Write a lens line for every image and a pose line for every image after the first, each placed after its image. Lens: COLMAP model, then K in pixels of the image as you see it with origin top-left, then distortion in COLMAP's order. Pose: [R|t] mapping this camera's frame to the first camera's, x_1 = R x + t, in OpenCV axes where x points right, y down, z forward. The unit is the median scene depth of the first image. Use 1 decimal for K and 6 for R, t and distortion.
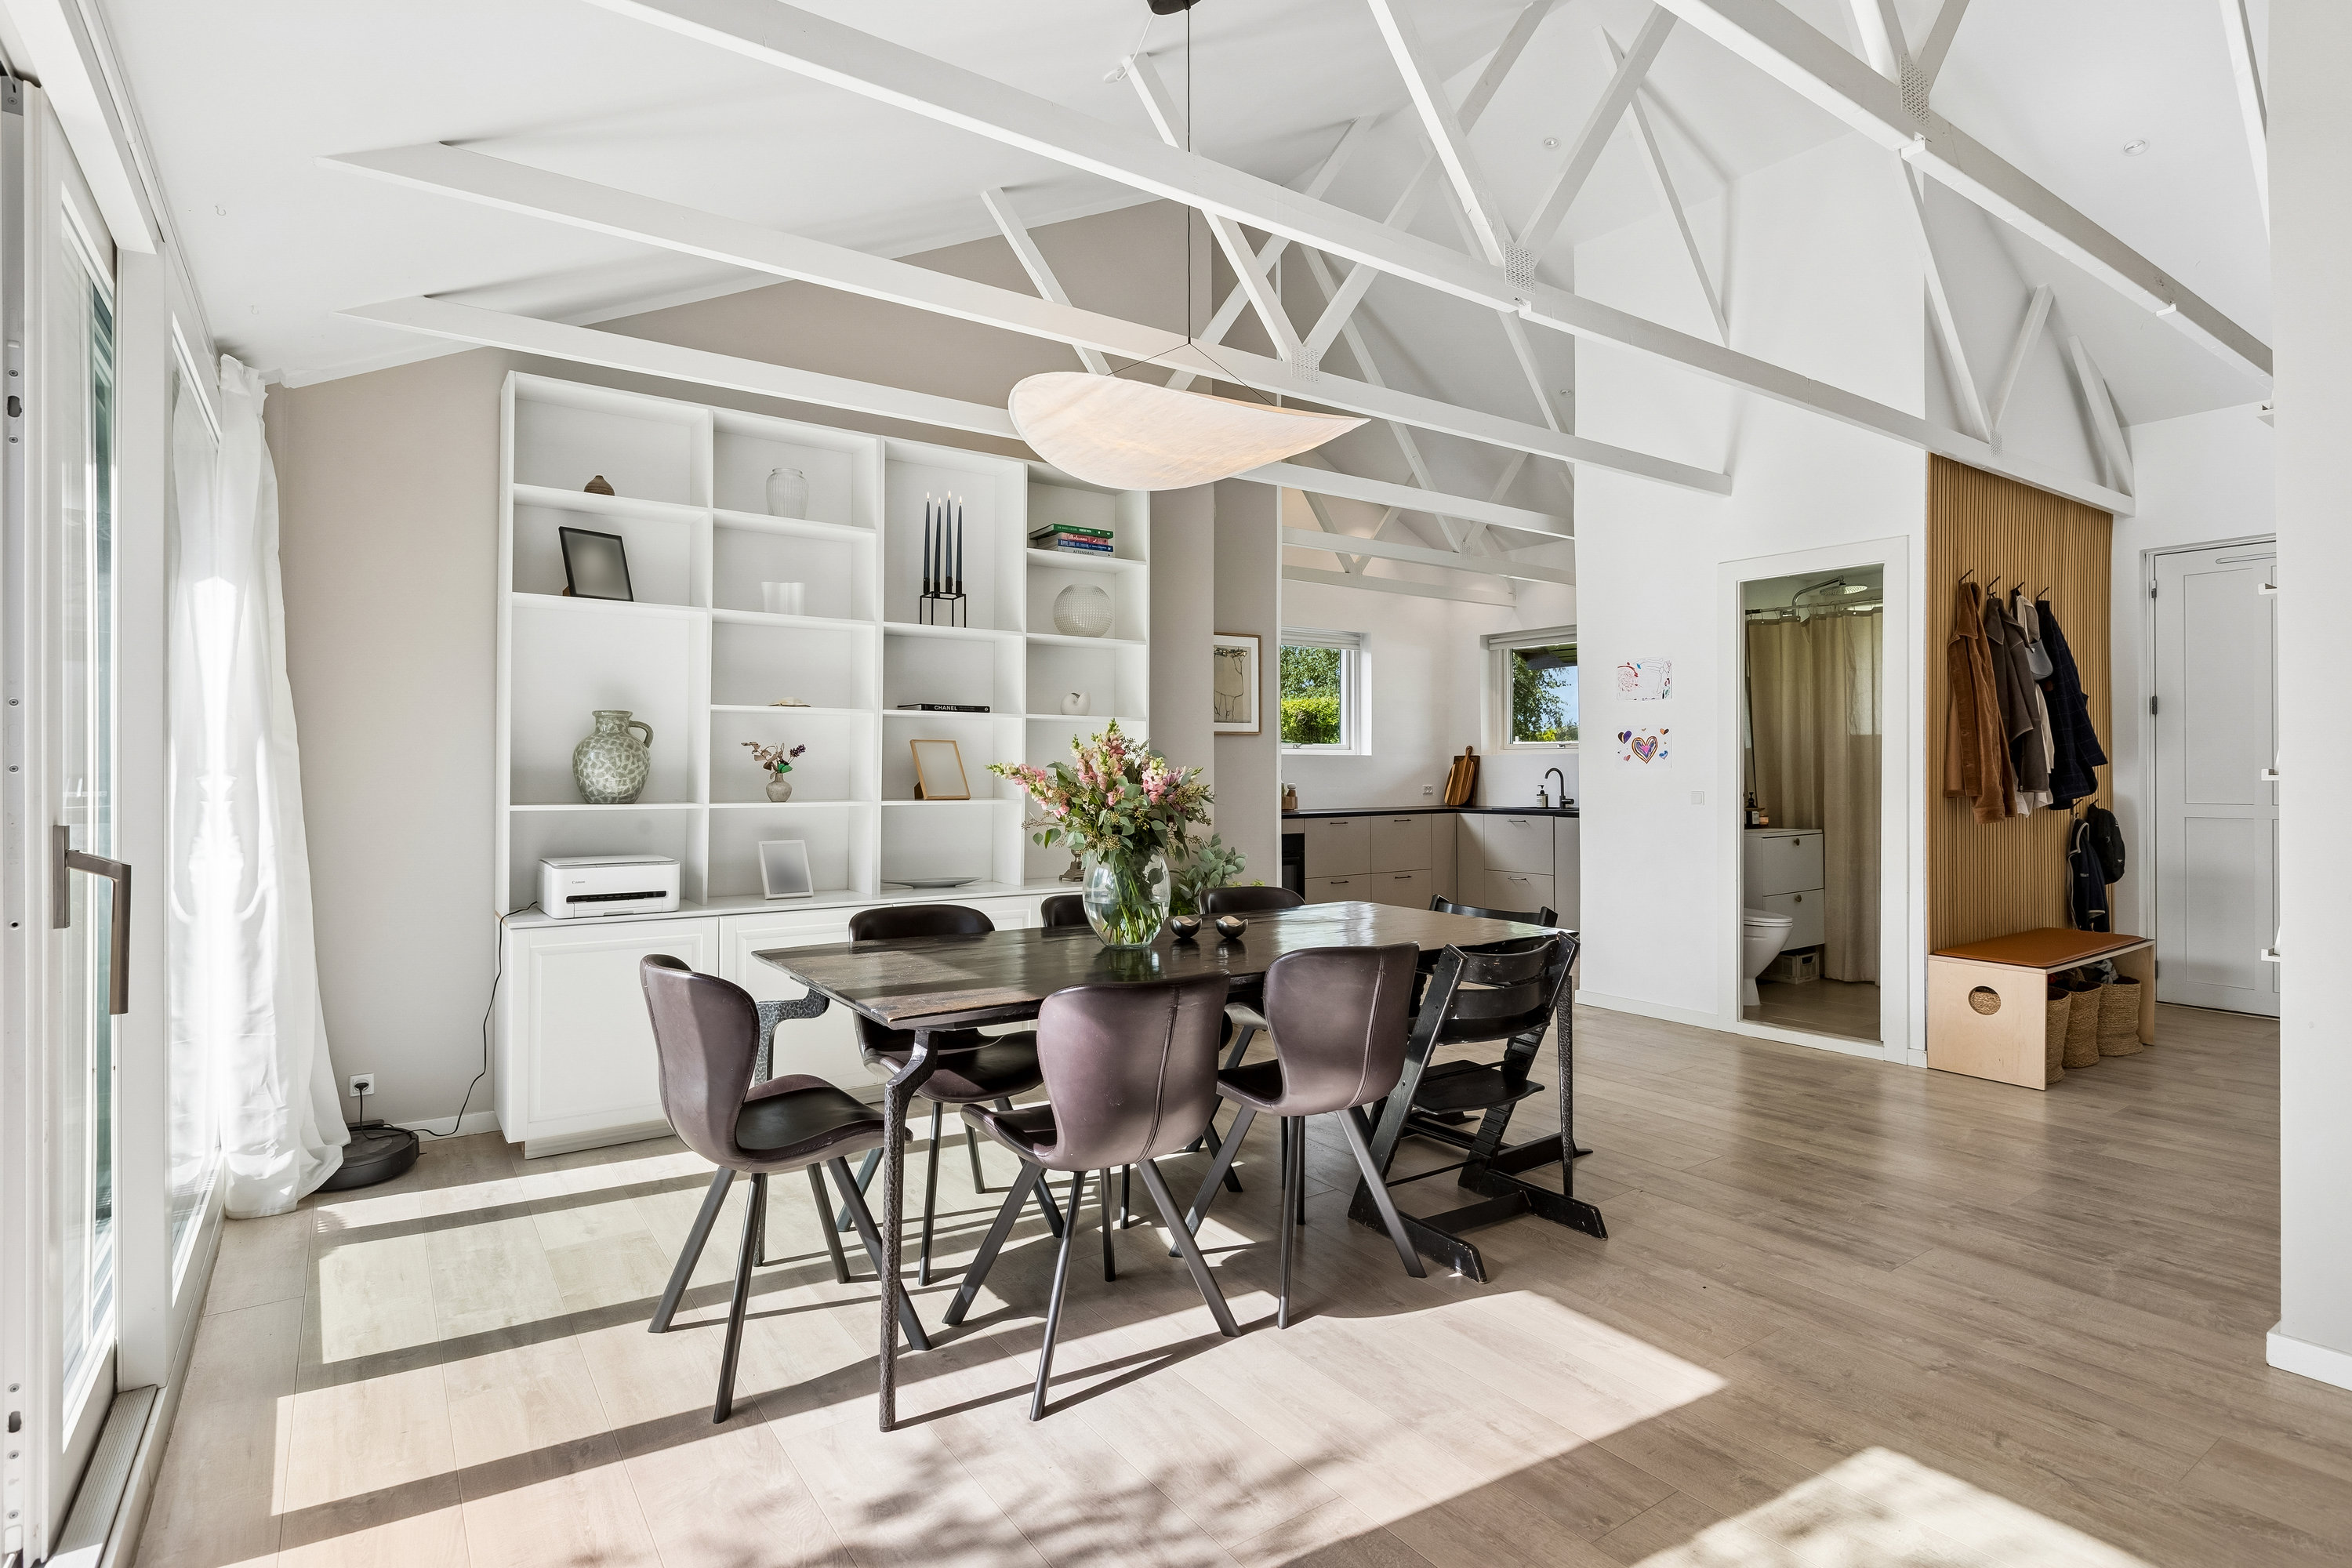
lens RADIAL K [[1185.6, 0, 1168.8], [0, 1185.6, 764.3], [0, 0, 1]] dist [-0.000606, -0.000358]
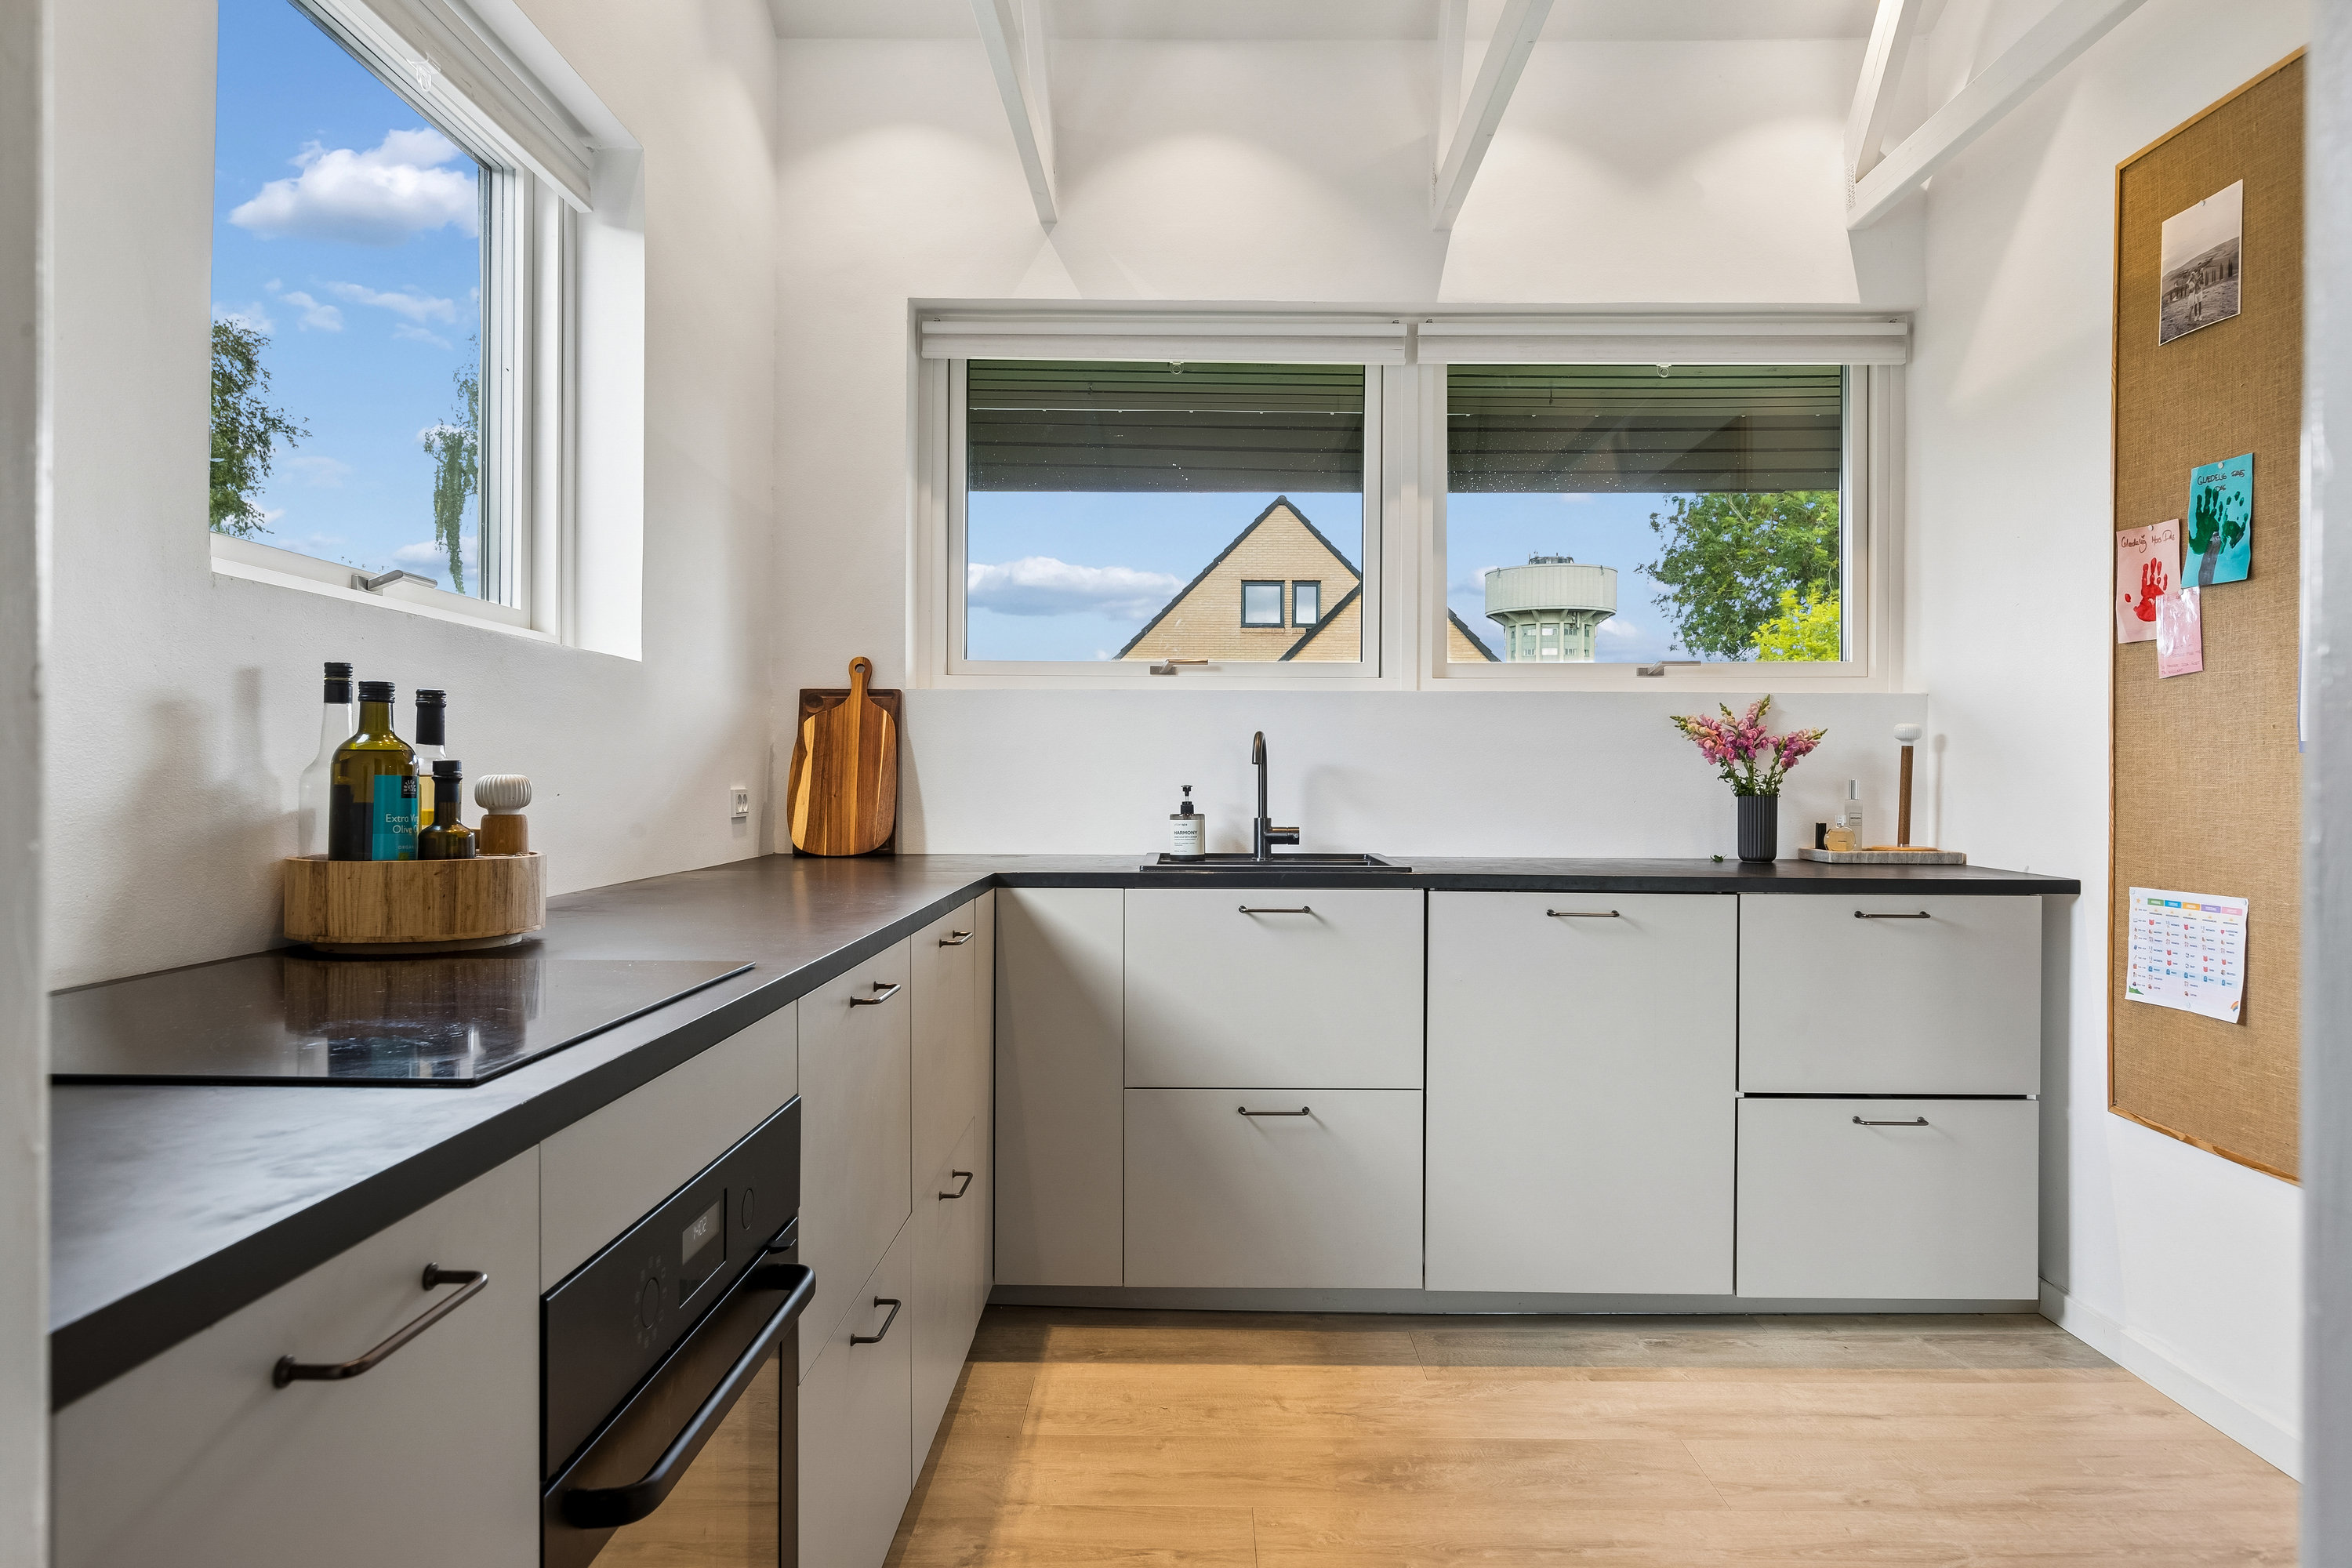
lens RADIAL K [[1512.6, 0, 1196.9], [0, 1512.6, 770.7], [0, 0, 1]] dist [0.001462, -0.003645]
pose [[0.560678, 0.004114, 0.828024, -0.043756], [-0.014733, 0.999879, 0.005008, 0.023684], [-0.827903, -0.015007, 0.560670, 1.614204]]
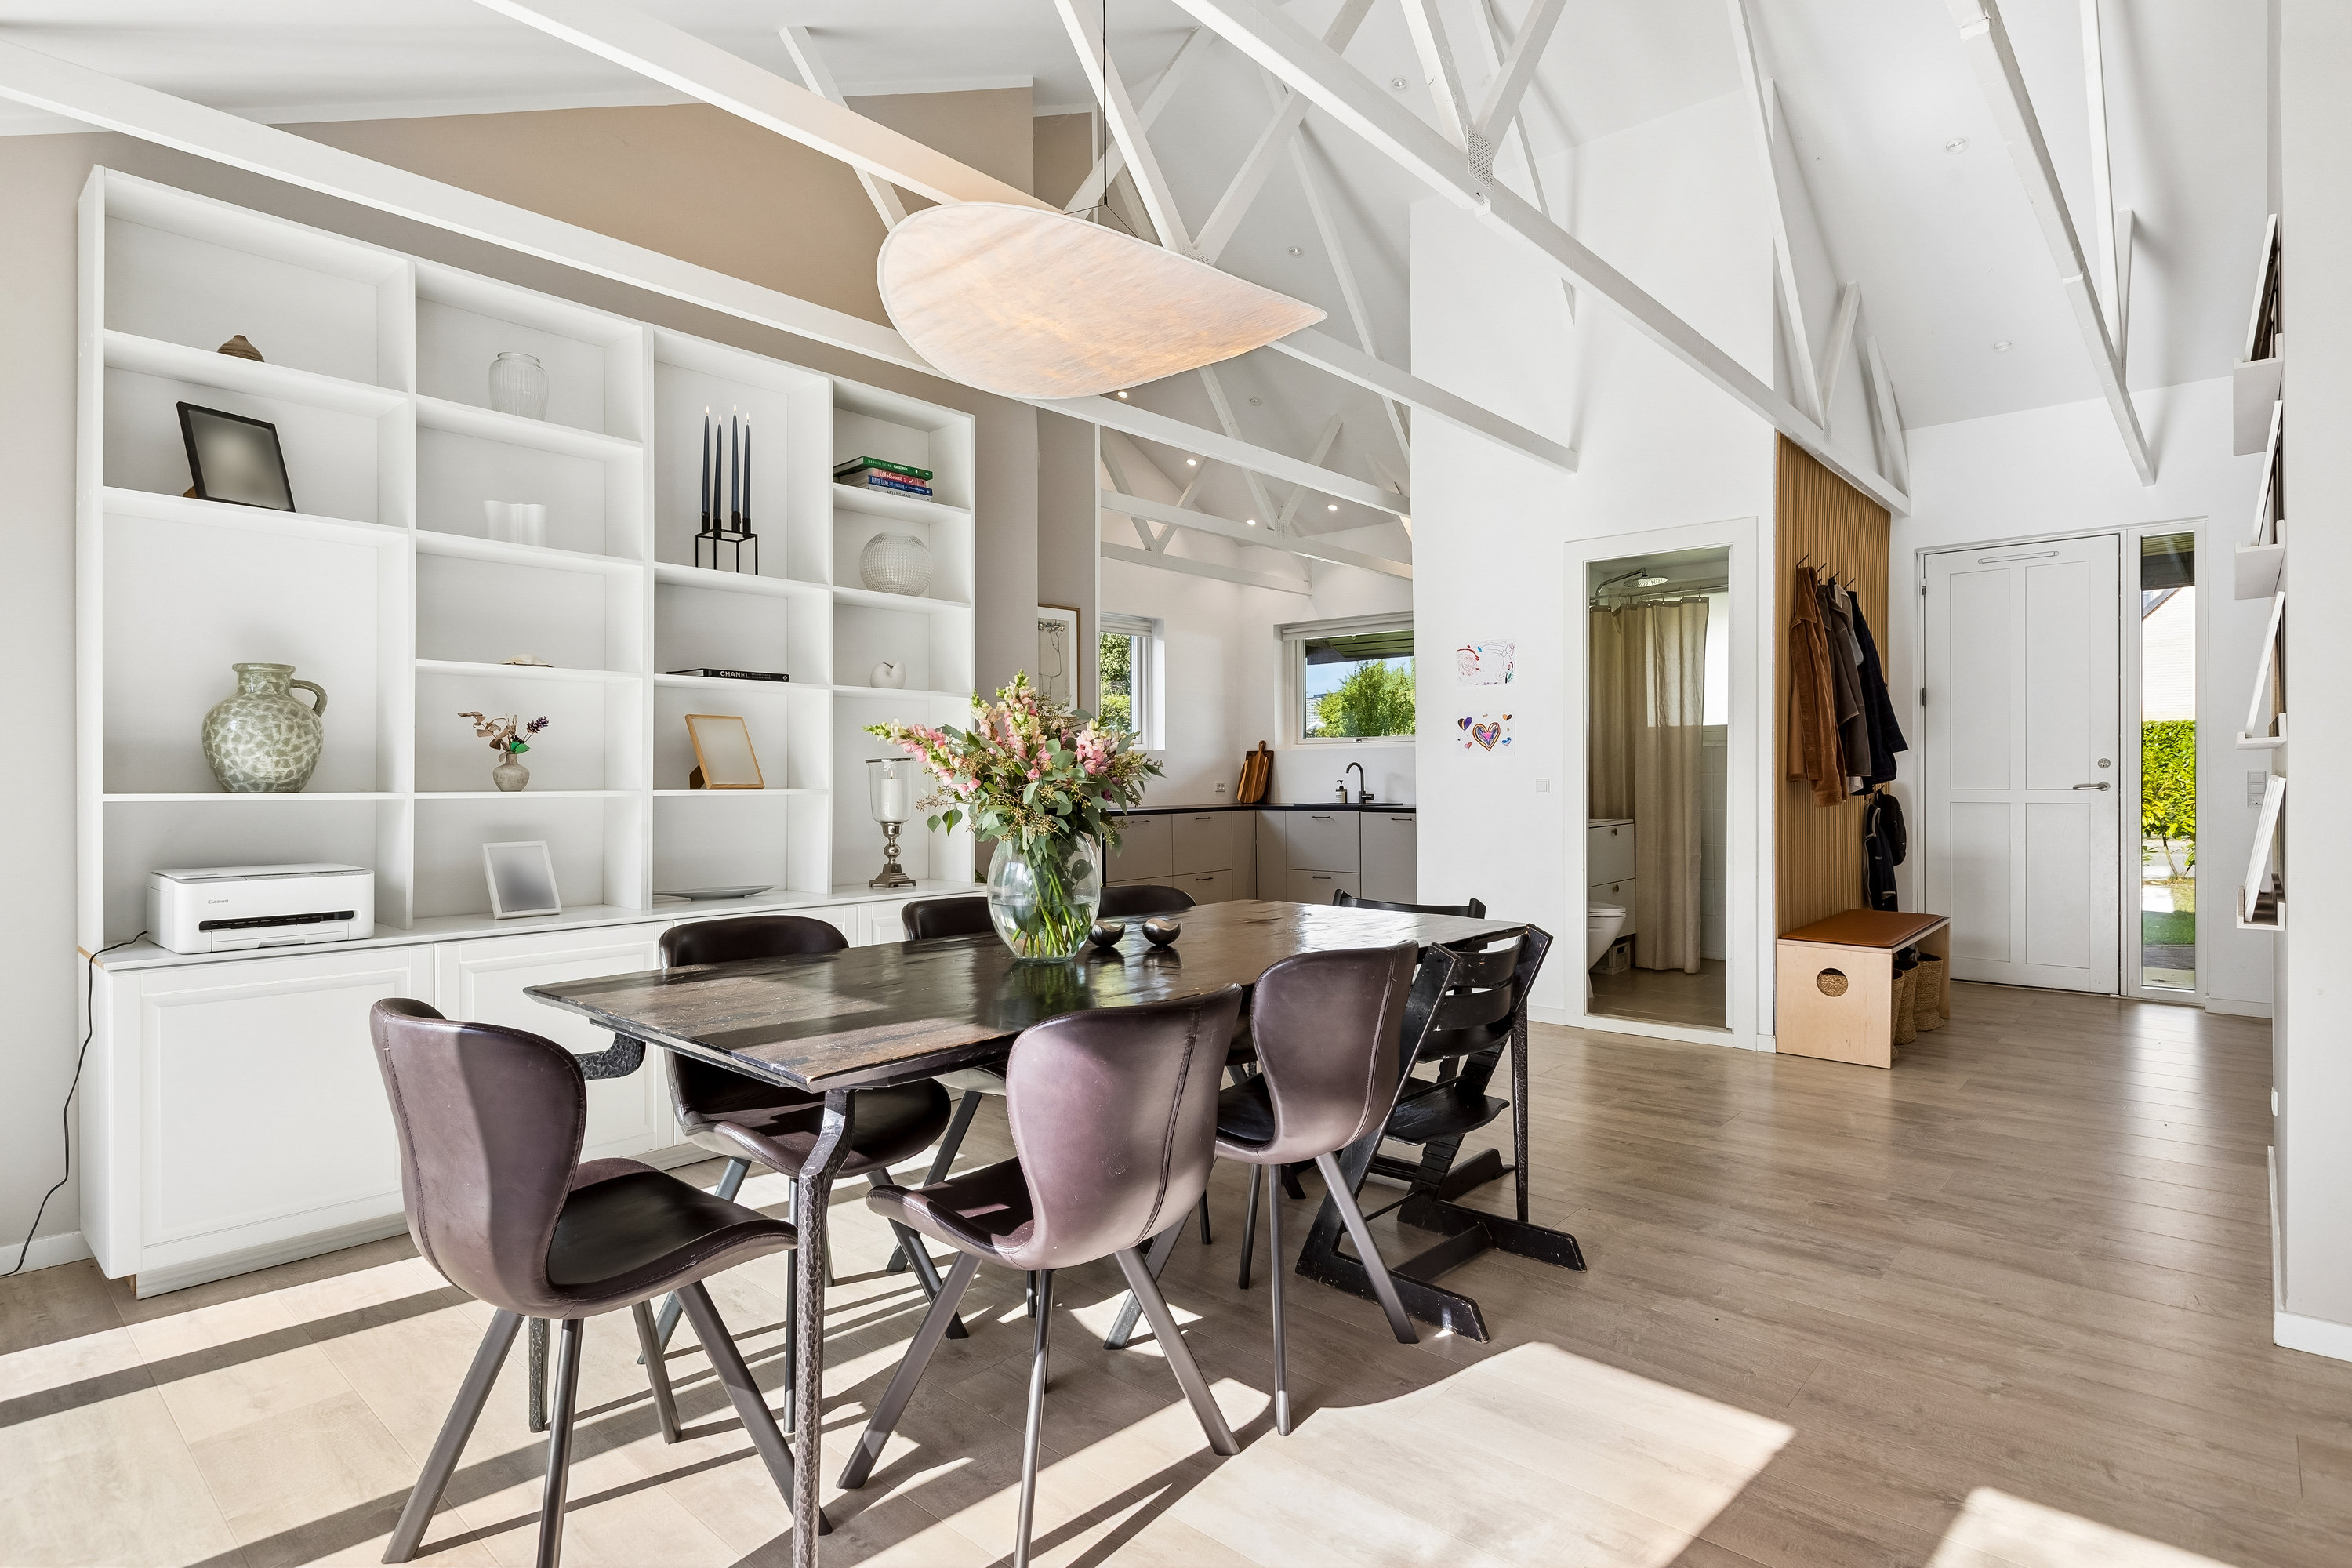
lens RADIAL K [[1215.8, 0, 1175.8], [0, 1215.8, 786.1], [0, 0, 1]] dist [0.000401, -0.001207]
pose [[0.972247, -0.005470, 0.233893, -0.099615], [0.002751, 0.999925, 0.011953, 0.021062], [-0.233940, -0.010977, 0.972189, 0.143859]]
